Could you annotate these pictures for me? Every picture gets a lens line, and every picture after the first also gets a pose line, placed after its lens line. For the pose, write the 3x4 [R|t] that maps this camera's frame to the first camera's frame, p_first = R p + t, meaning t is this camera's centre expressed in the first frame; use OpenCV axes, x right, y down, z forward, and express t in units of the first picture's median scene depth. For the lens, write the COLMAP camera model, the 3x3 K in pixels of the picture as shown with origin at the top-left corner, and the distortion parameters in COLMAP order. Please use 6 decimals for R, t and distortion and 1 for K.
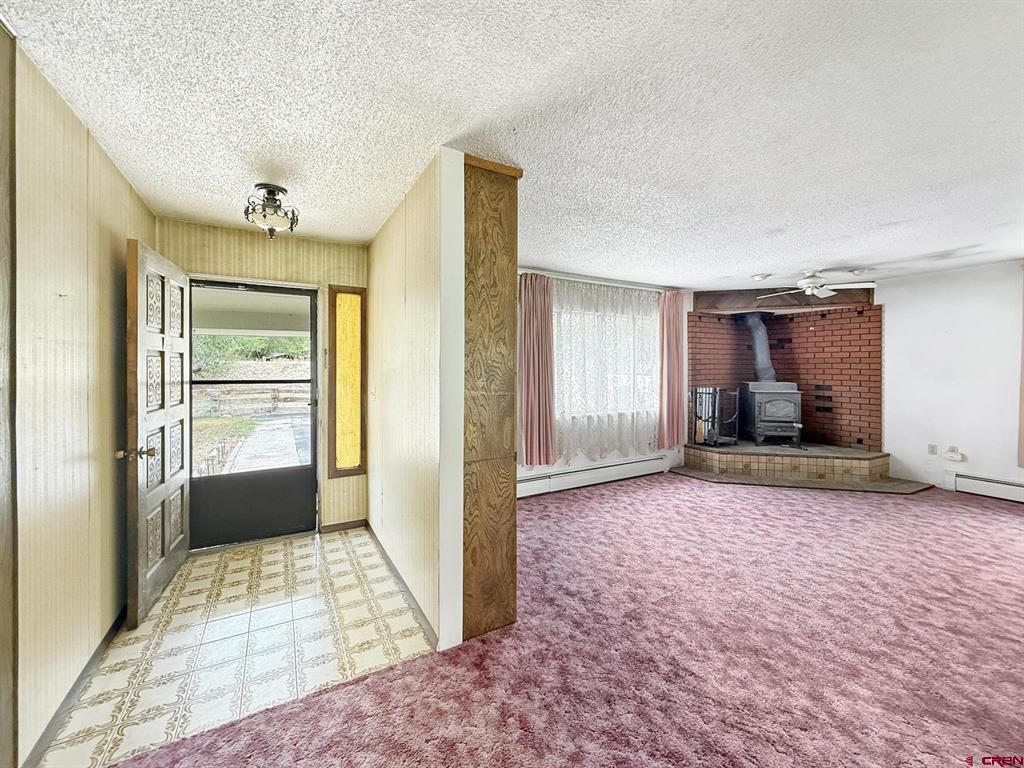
lens RADIAL K [[417.2, 0, 509.0], [0, 417.2, 369.9], [0, 0, 1]] dist [0.001948, -0.000630]
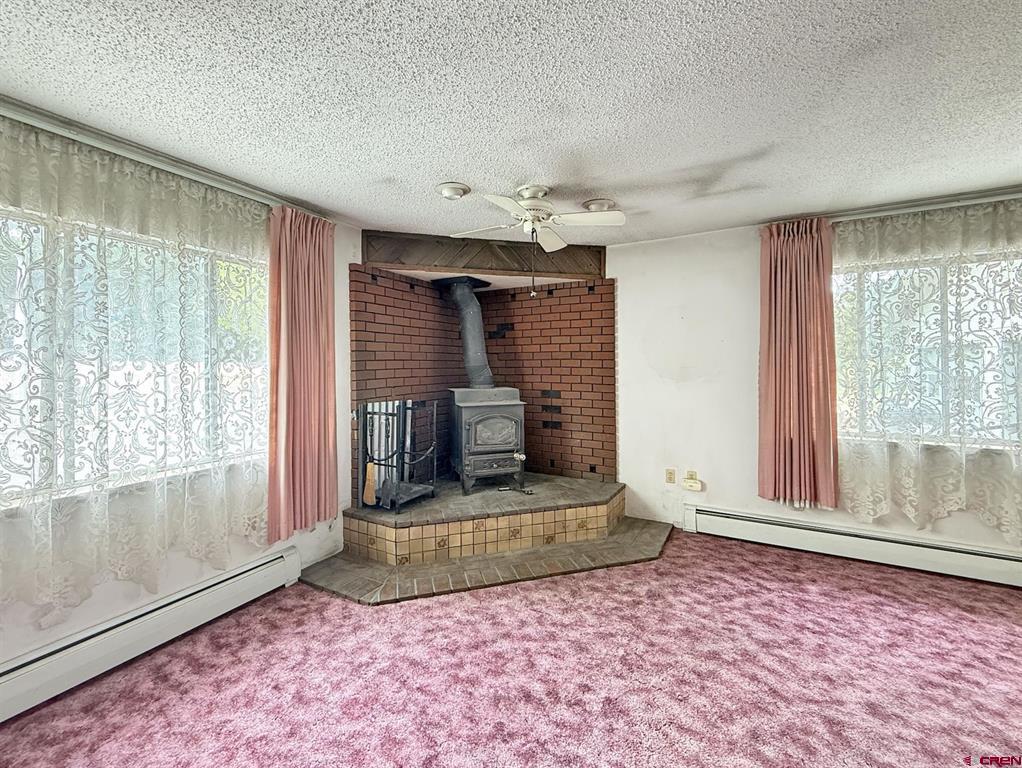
lens RADIAL K [[419.4, 0, 511.4], [0, 419.4, 363.6], [0, 0, 1]] dist [-0.002108, 0.001164]
pose [[0.849643, -0.001628, 0.527355, 0.516334], [0.006240, 0.999956, -0.006966, -0.007016], [-0.527321, 0.009209, 0.849616, 0.693416]]
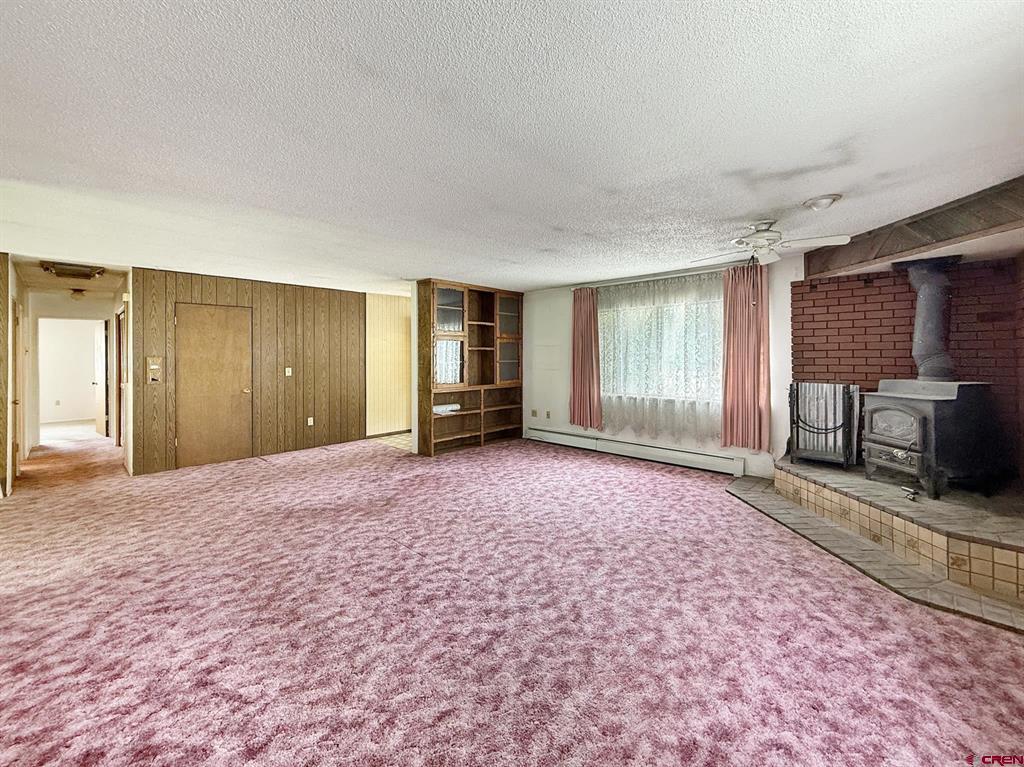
lens RADIAL K [[417.2, 0, 514.0], [0, 417.2, 361.8], [0, 0, 1]] dist [0.001948, -0.000630]
pose [[0.294722, 0.014412, -0.955474, 1.629082], [0.000717, 0.999883, 0.015303, -0.009584], [0.955583, -0.005195, 0.294677, 0.464156]]
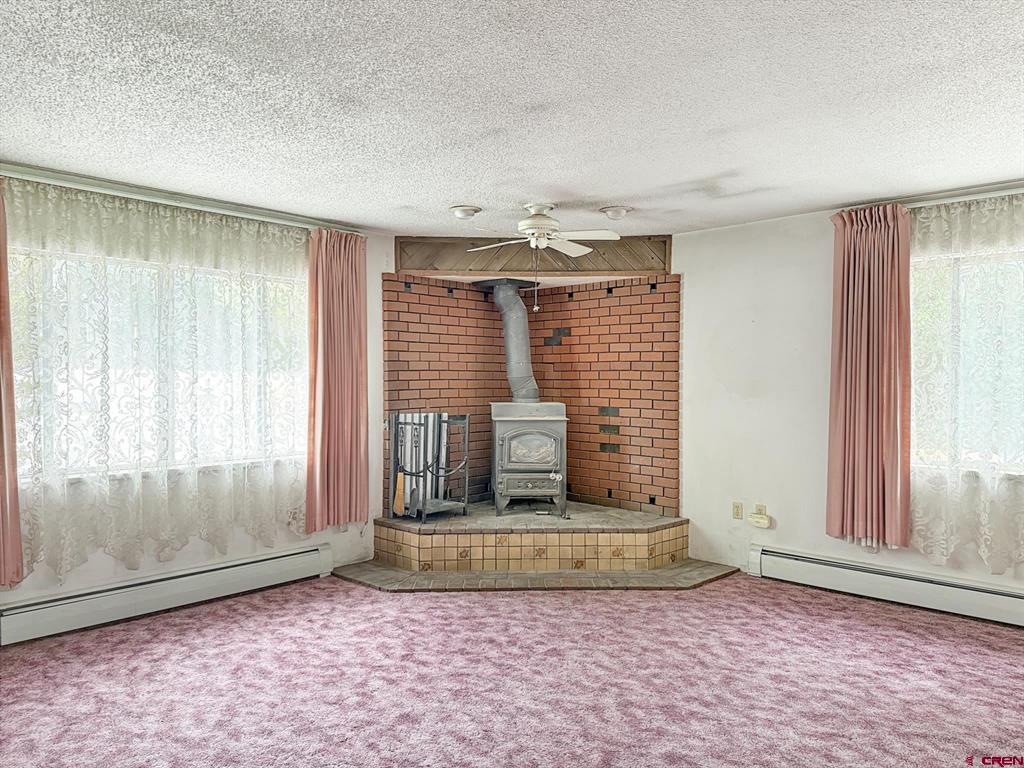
lens RADIAL K [[722.6, 0, 512.8], [0, 722.6, 386.2], [0, 0, 1]] dist [0.058626, -0.074817]
pose [[0.955856, 0.001399, 0.293831, 0.508668], [-0.003202, 0.999979, 0.005656, 0.001836], [-0.293817, -0.006348, 0.955841, 0.093460]]
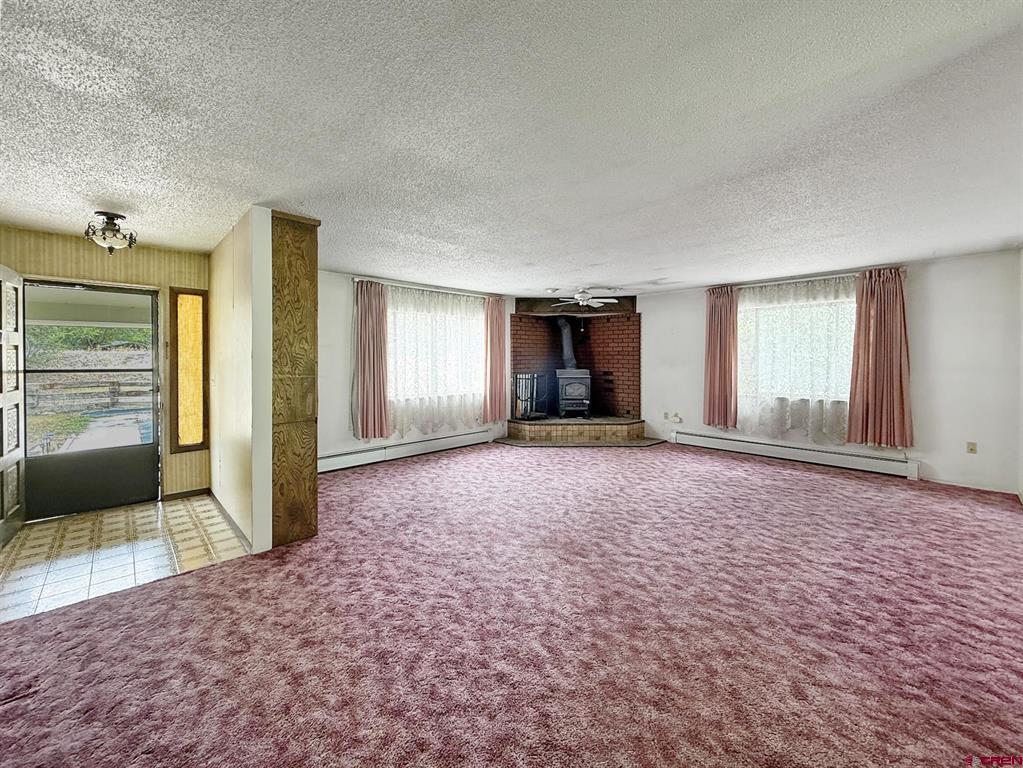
lens RADIAL K [[419.8, 0, 509.9], [0, 419.8, 363.4], [0, 0, 1]] dist [-0.002108, 0.001164]
pose [[0.970072, -0.002726, 0.242800, 0.196487], [0.001180, 0.999978, 0.006515, 0.002058], [-0.242813, -0.006034, 0.970054, -0.352710]]
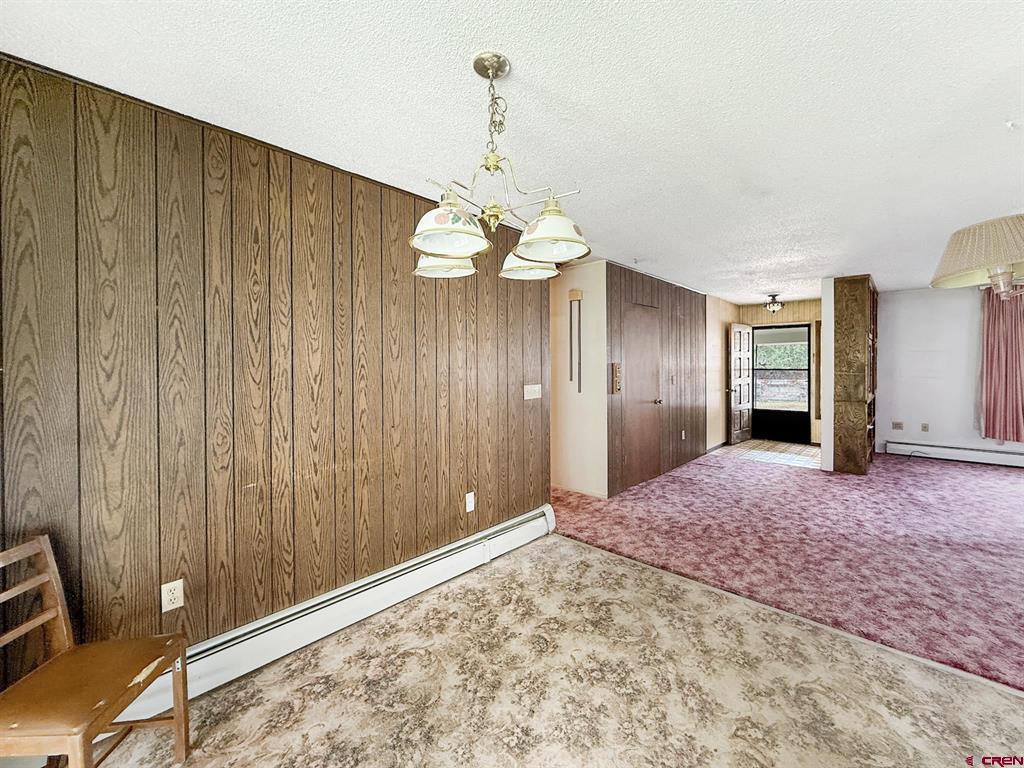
lens RADIAL K [[417.2, 0, 512.3], [0, 417.2, 366.1], [0, 0, 1]] dist [0.001948, -0.000630]
pose [[0.301109, 0.003026, -0.953585, 1.001198], [-0.001140, 0.999995, 0.002814, 0.006162], [0.953589, 0.000240, 0.301111, -0.943783]]
